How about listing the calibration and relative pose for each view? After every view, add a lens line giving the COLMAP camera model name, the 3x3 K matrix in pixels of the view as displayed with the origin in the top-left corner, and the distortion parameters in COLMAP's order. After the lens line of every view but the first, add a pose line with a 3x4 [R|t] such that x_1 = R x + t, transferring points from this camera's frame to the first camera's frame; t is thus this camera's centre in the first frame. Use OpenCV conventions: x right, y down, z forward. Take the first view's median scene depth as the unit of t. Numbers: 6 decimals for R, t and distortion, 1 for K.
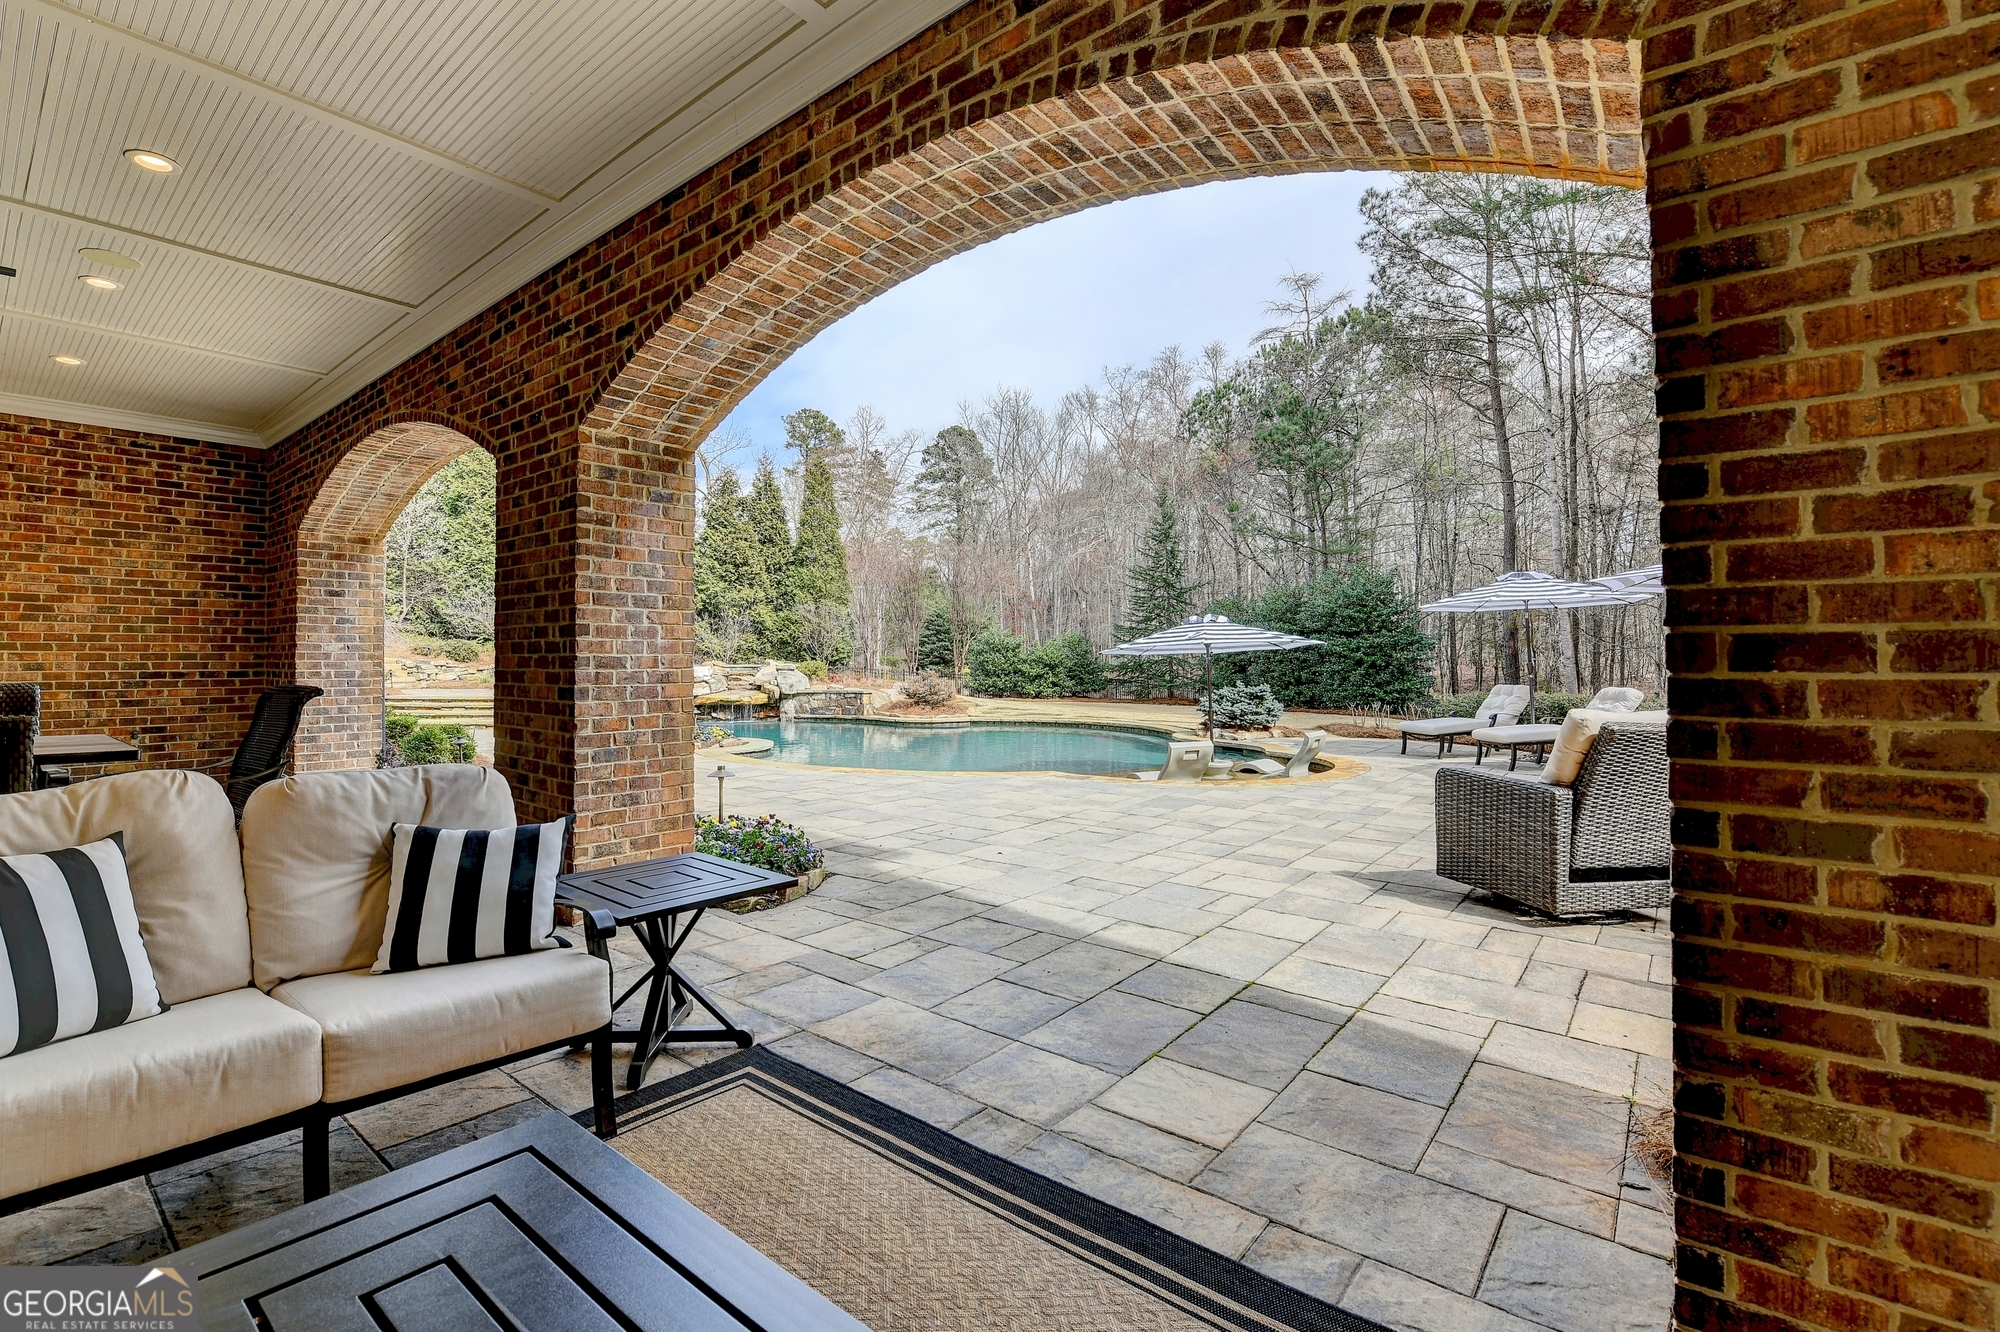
lens RADIAL K [[834.7, 0, 877.0], [0, 834.7, 636.1], [0, 0, 1]] dist [-0.012596, -0.000342]
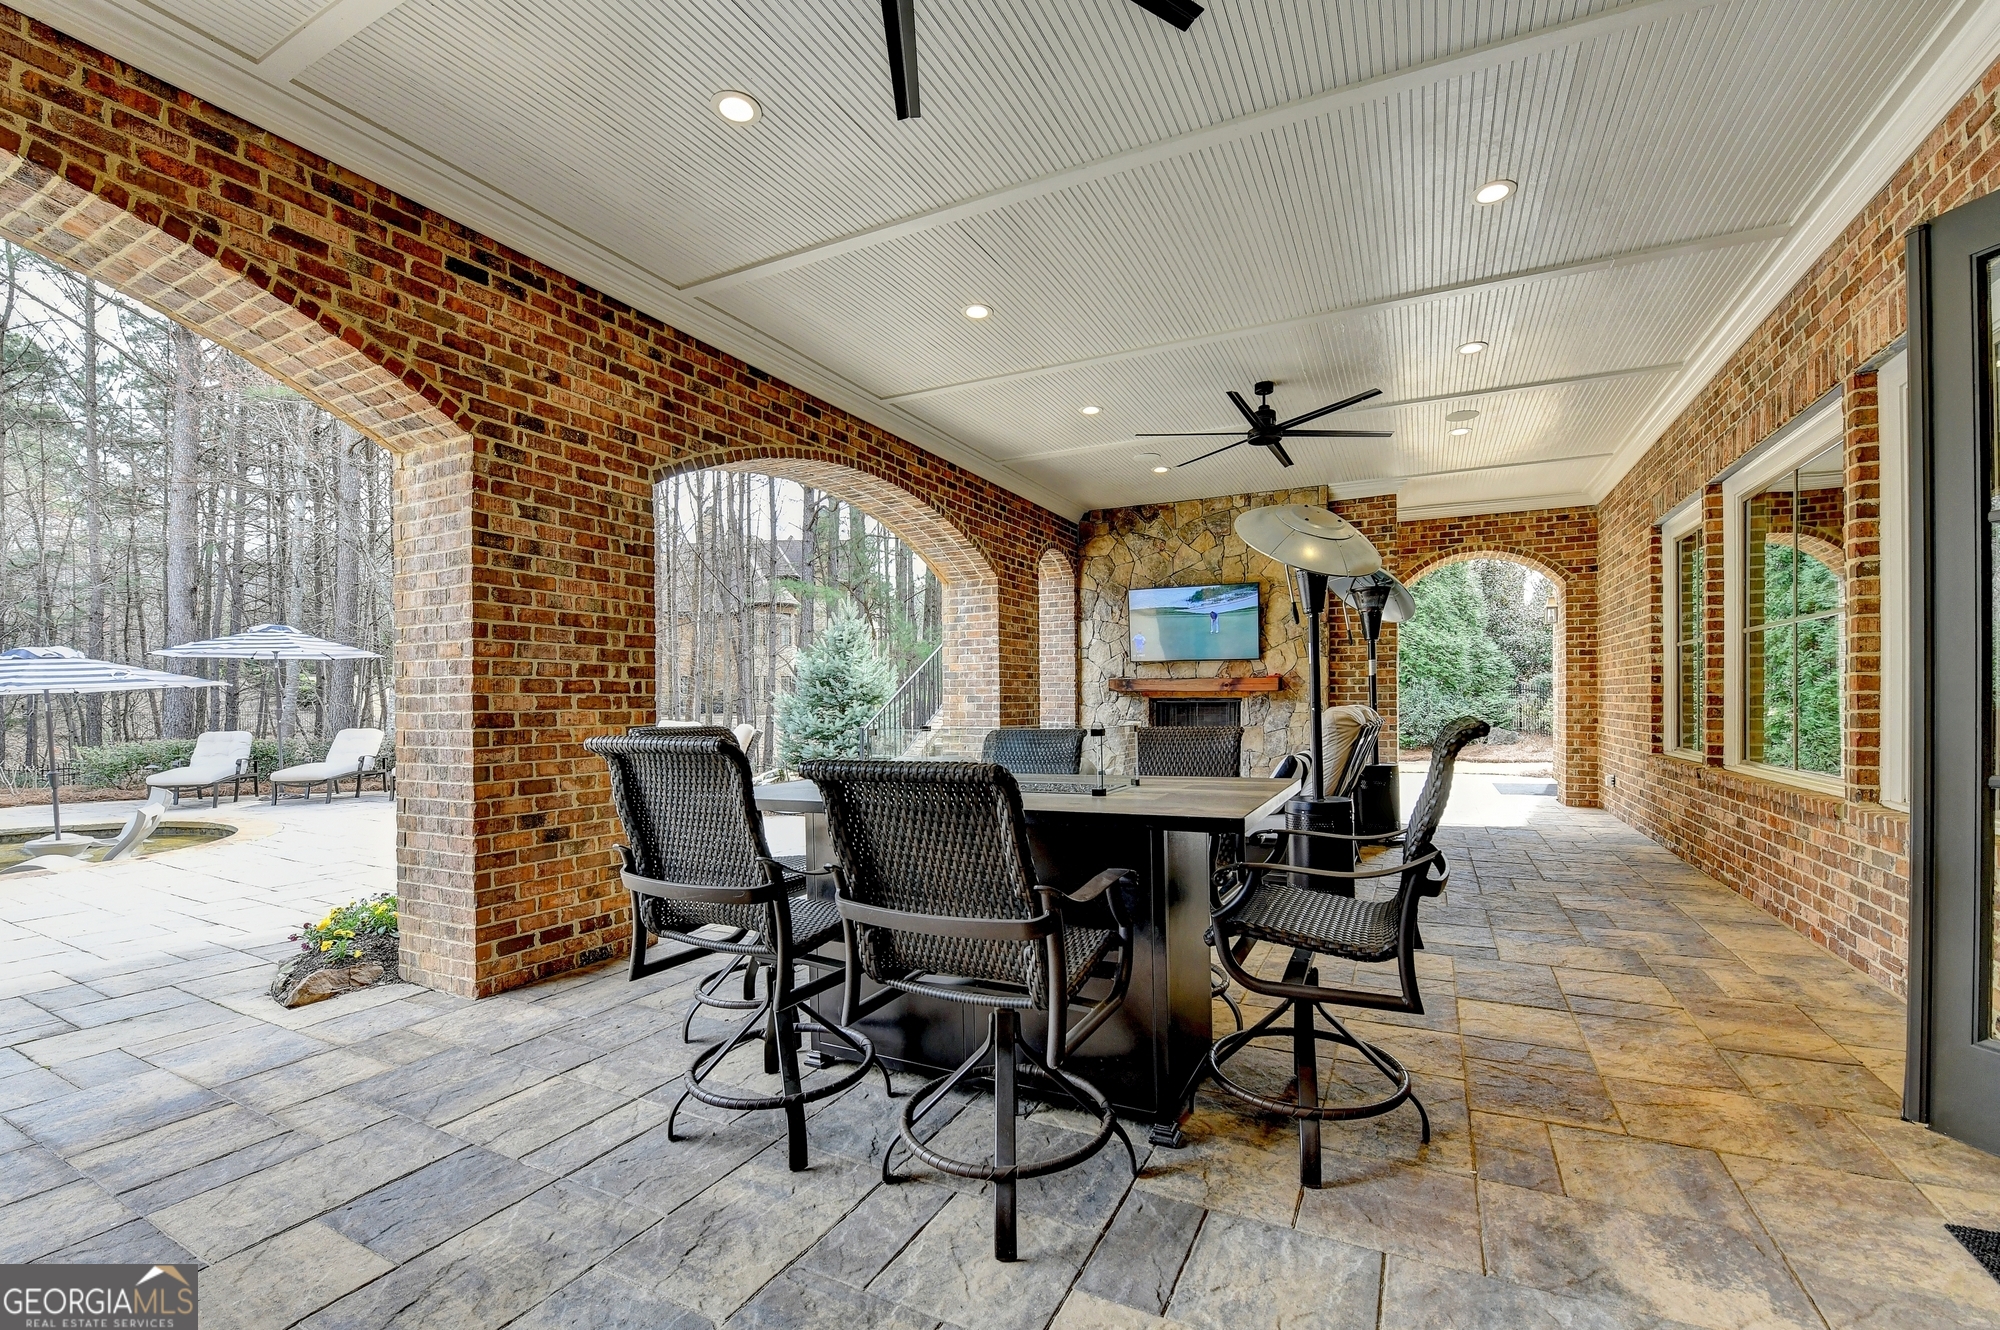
lens RADIAL K [[818.3, 0, 1008.2], [0, 818.3, 704.0], [0, 0, 1]] dist [-0.018677, -0.000593]
pose [[-0.230510, 0.001486, 0.973069, -0.814413], [-0.020754, 0.999764, -0.006443, 0.016909], [-0.972849, -0.021680, -0.230425, 0.425957]]
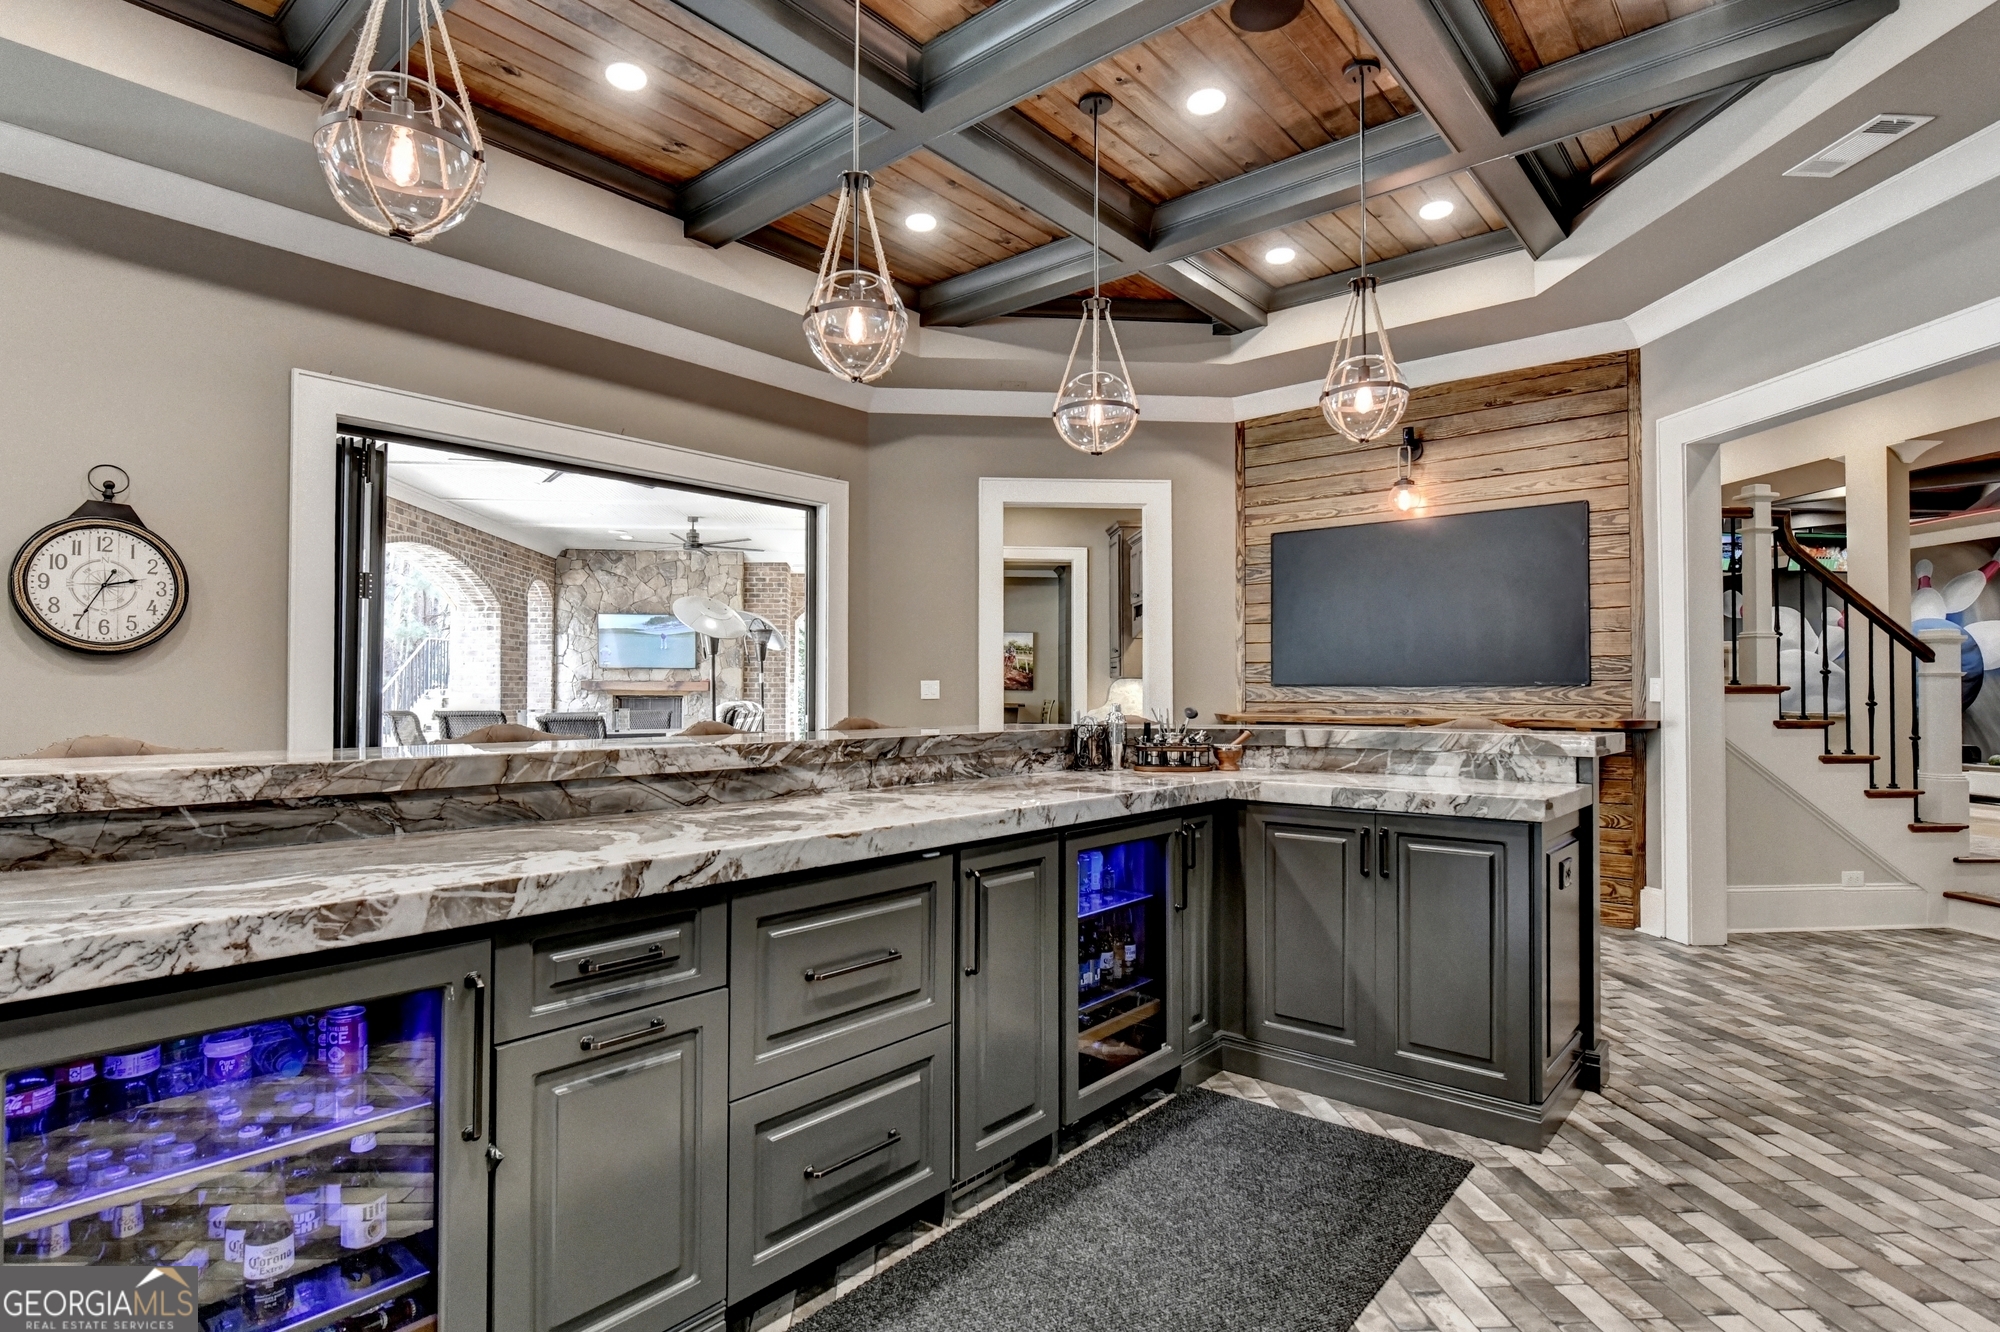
lens RADIAL K [[1016.3, 0, 984.1], [0, 1016.3, 671.5], [0, 0, 1]] dist [-0.006207, -0.001156]
pose [[-0.702822, 0.019255, 0.711105, -1.614355], [-0.017437, 0.998867, -0.044280, 0.024650], [-0.711152, -0.043520, -0.701690, 0.826878]]
